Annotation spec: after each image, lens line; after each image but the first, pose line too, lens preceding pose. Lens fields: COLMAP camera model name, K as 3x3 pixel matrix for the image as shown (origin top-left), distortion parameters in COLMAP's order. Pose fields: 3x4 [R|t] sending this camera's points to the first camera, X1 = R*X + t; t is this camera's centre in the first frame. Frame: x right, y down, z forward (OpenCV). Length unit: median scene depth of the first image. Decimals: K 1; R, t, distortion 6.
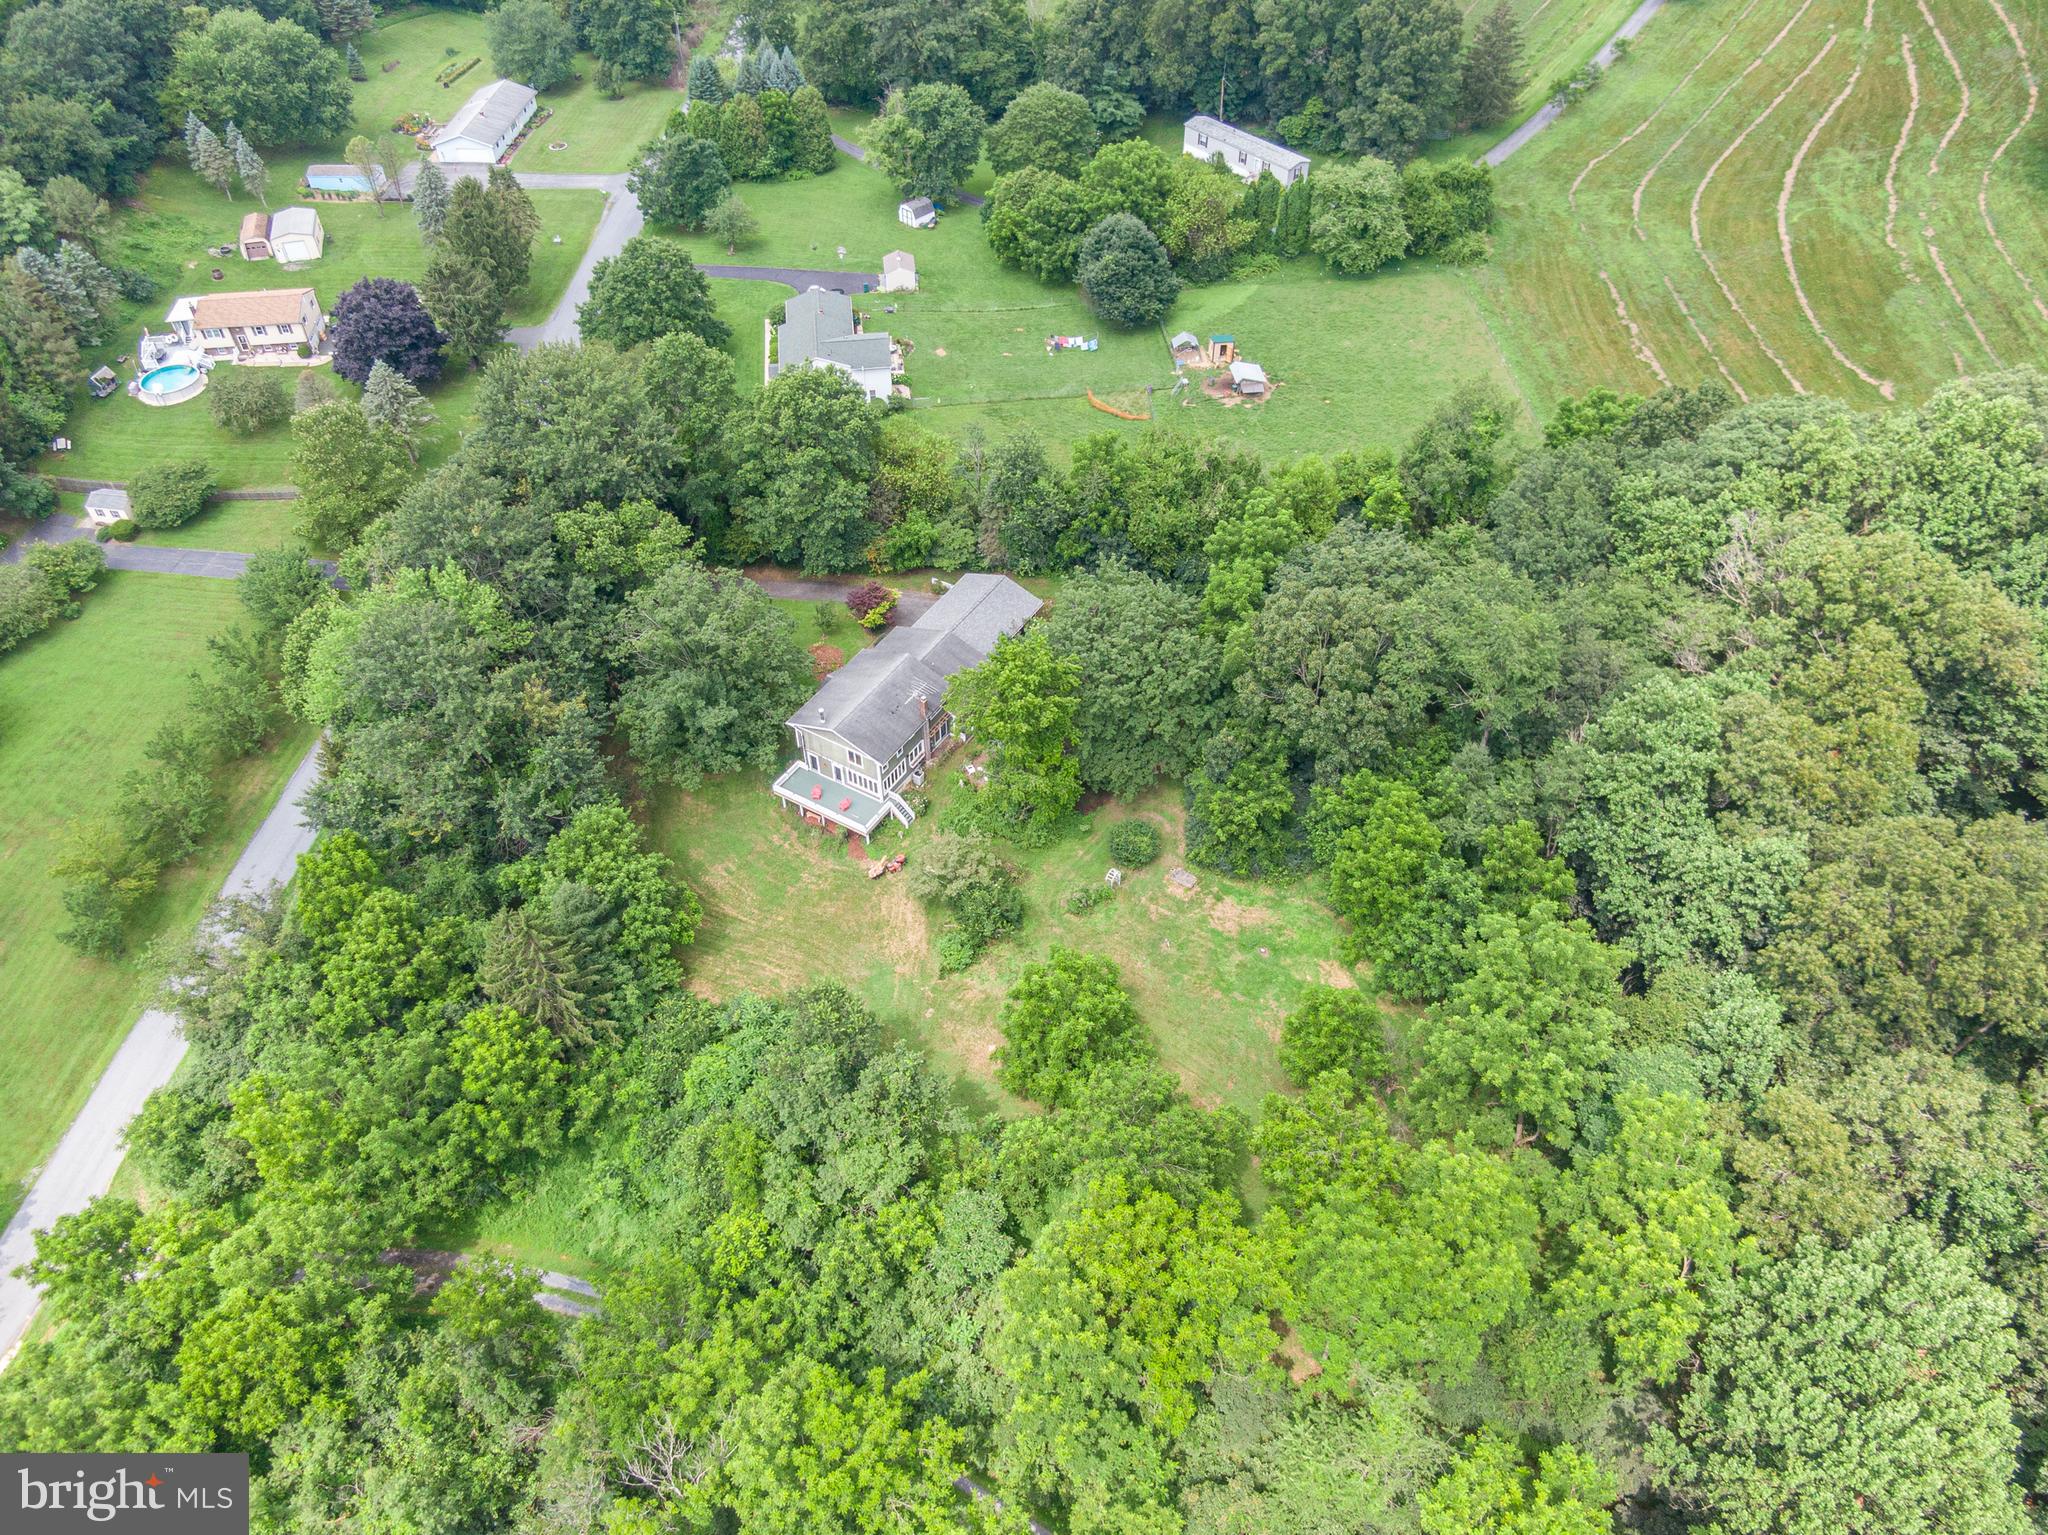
lens RADIAL K [[1522.4, 0, 1009.1], [0, 1522.4, 766.9], [0, 0, 1]] dist [0.009215, -0.005167]
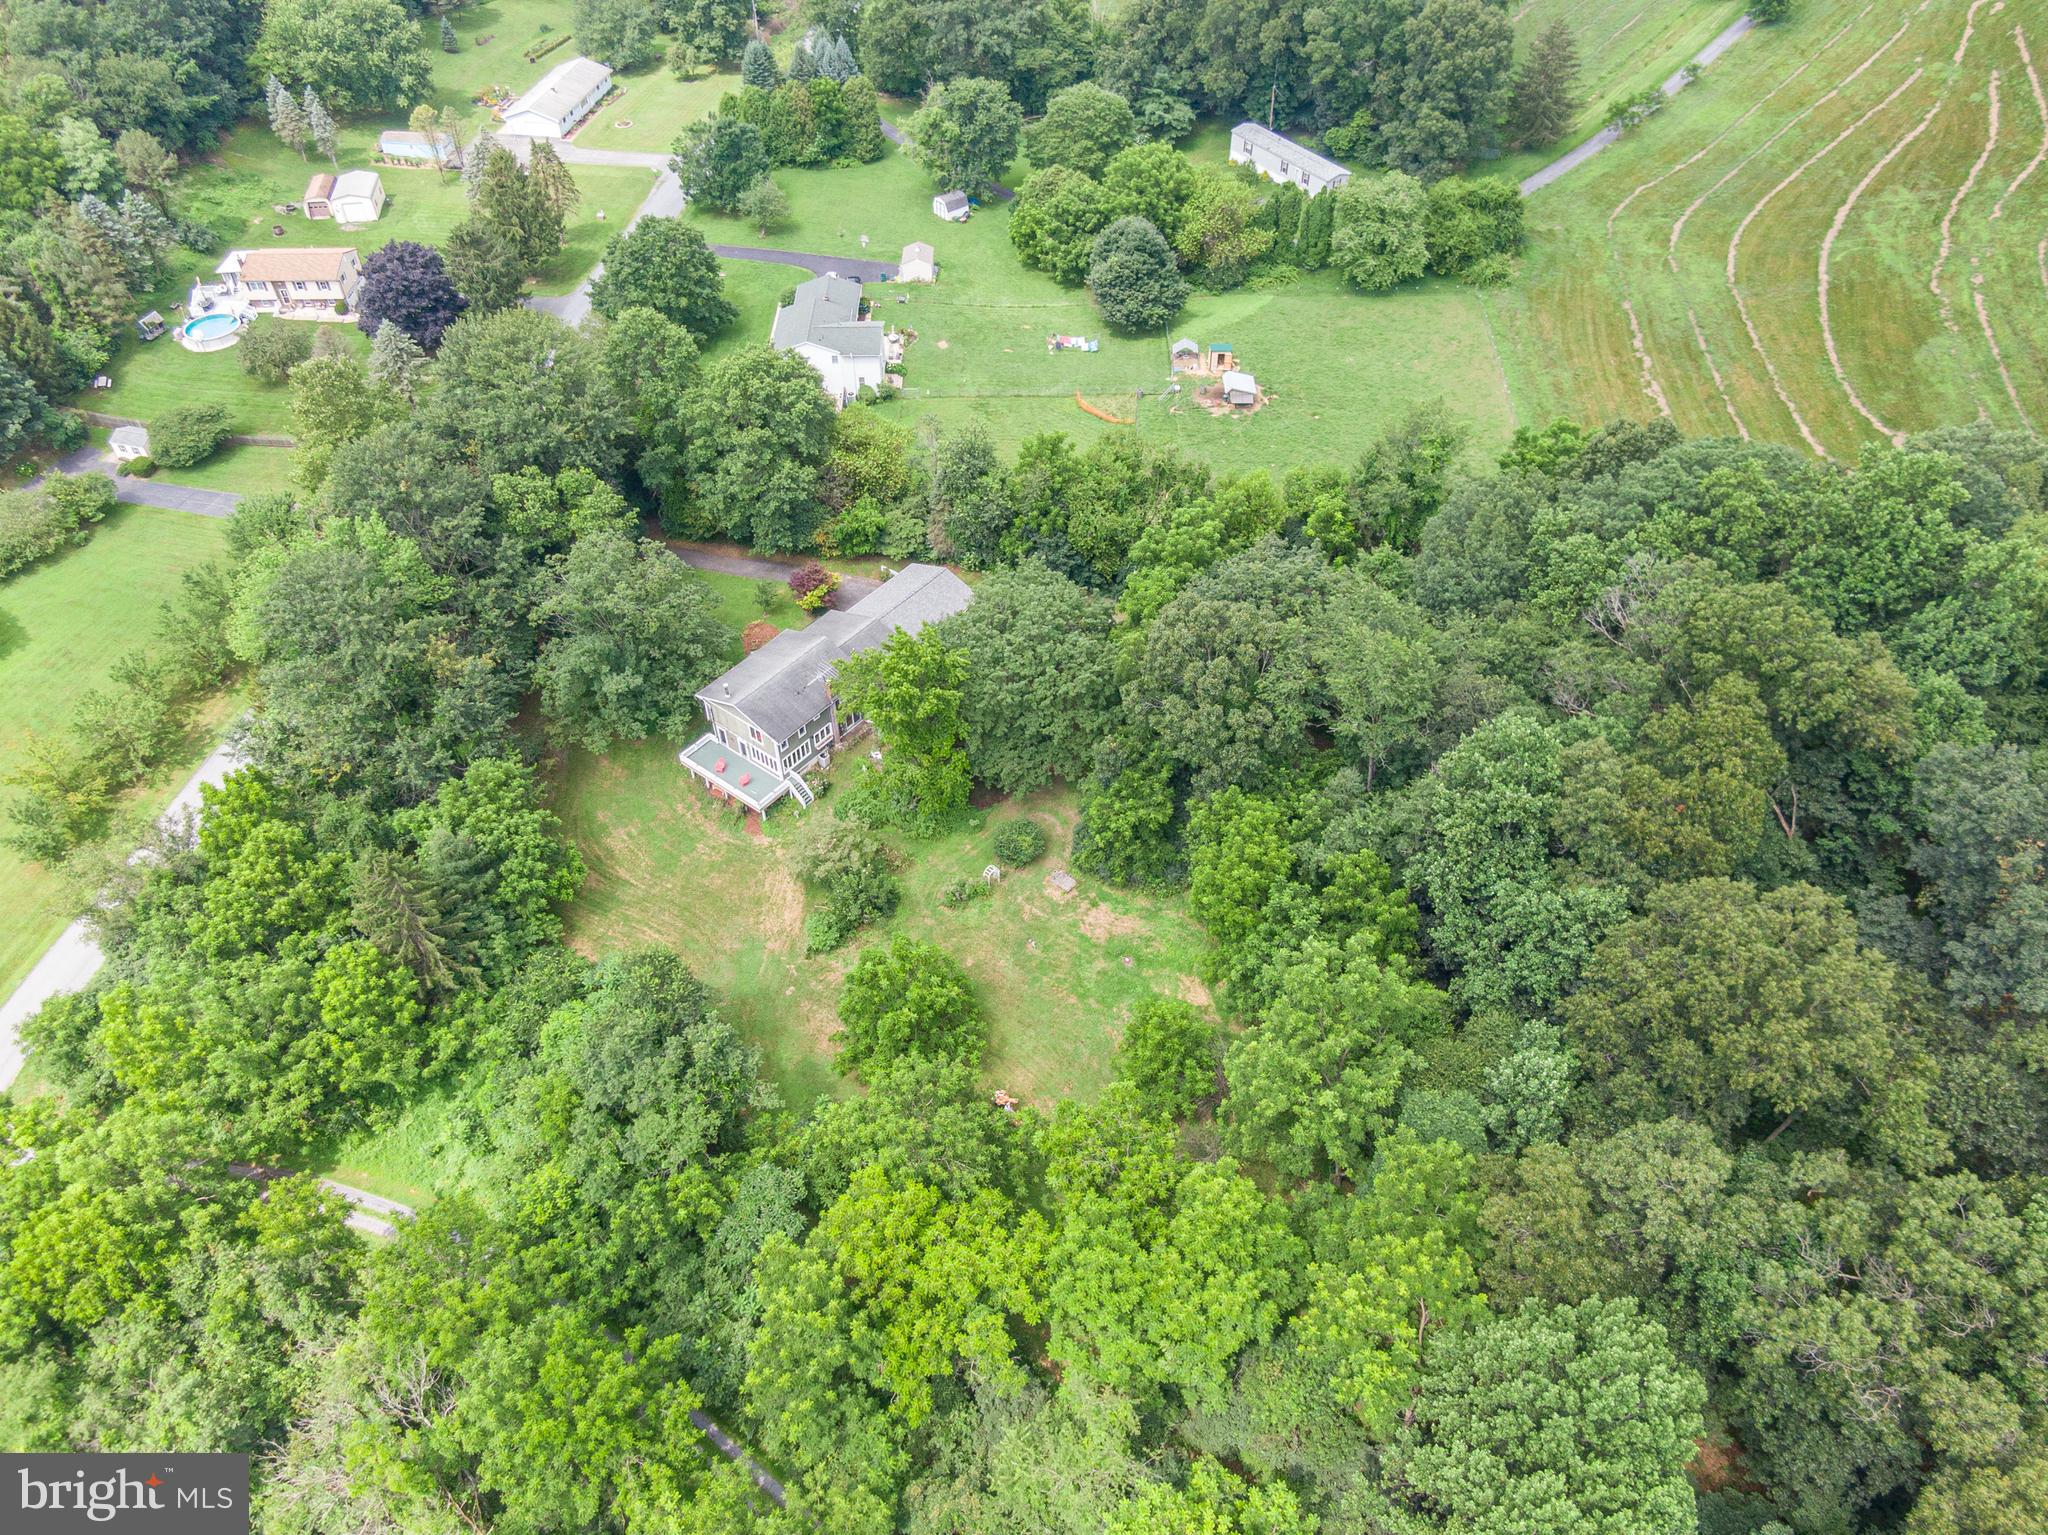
lens RADIAL K [[1522.4, 0, 1009.1], [0, 1522.4, 766.9], [0, 0, 1]] dist [0.009215, -0.005167]
pose [[0.992654, 0.082947, -0.088074, 0.146309], [-0.082945, 0.996547, 0.003696, -0.002097], [0.088077, 0.003636, 0.996107, 0.003313]]
